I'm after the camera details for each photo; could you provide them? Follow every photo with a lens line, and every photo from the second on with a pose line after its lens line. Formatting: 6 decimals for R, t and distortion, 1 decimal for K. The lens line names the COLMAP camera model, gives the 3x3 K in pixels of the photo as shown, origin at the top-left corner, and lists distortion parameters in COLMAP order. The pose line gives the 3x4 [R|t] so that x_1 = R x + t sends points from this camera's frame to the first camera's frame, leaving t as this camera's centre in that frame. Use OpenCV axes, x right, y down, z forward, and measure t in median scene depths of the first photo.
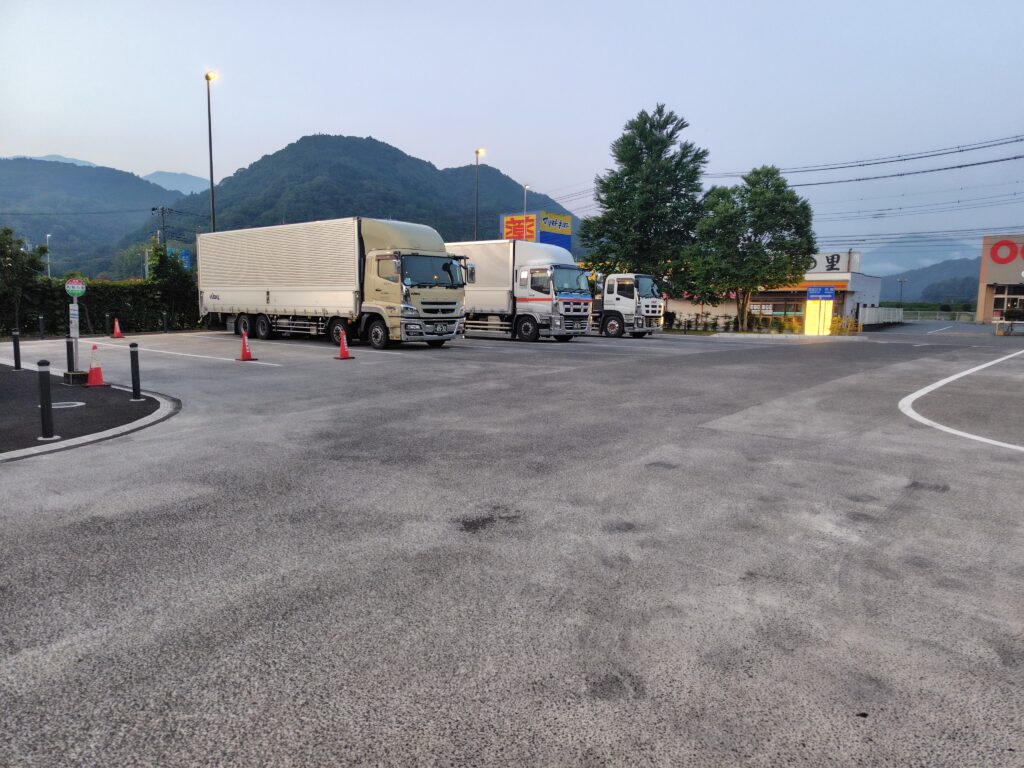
lens RADIAL K [[728.7, 0, 514.3], [0, 728.7, 398.4], [0, 0, 1]] dist [0.002080, 0.004377]
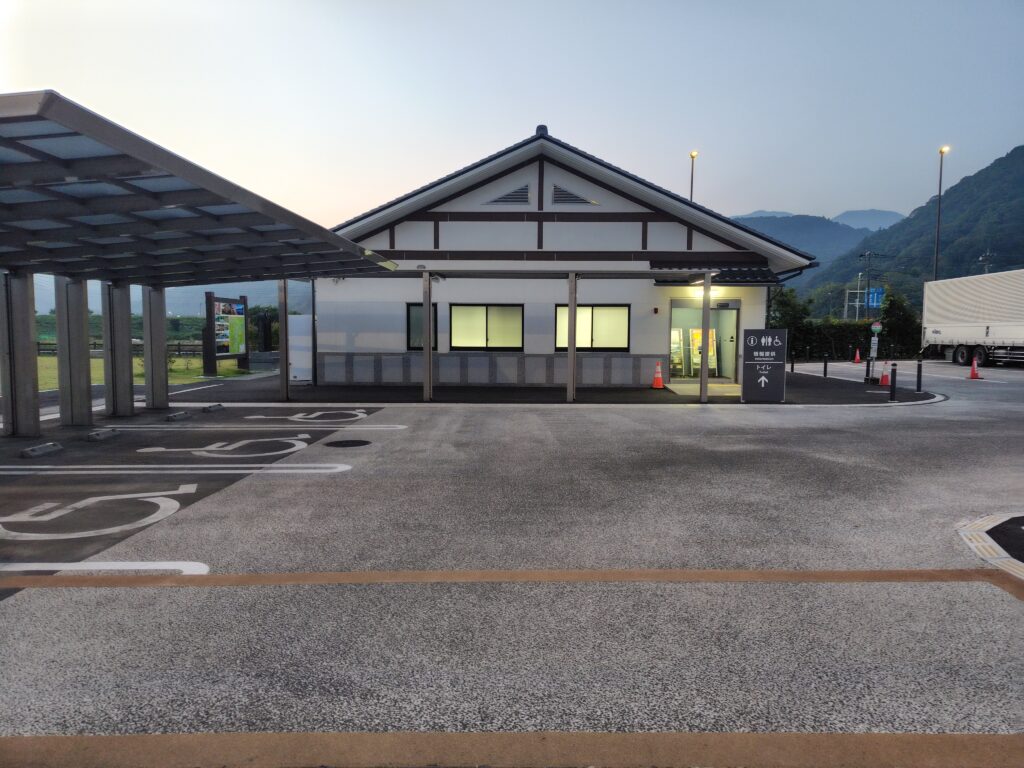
lens RADIAL K [[728.7, 0, 514.3], [0, 728.7, 398.4], [0, 0, 1]] dist [0.002080, 0.004377]
pose [[0.649745, 0.053491, -0.758268, 0.067463], [-0.089996, 0.995918, -0.006860, 0.046253], [0.754806, 0.072699, 0.651907, -0.339676]]
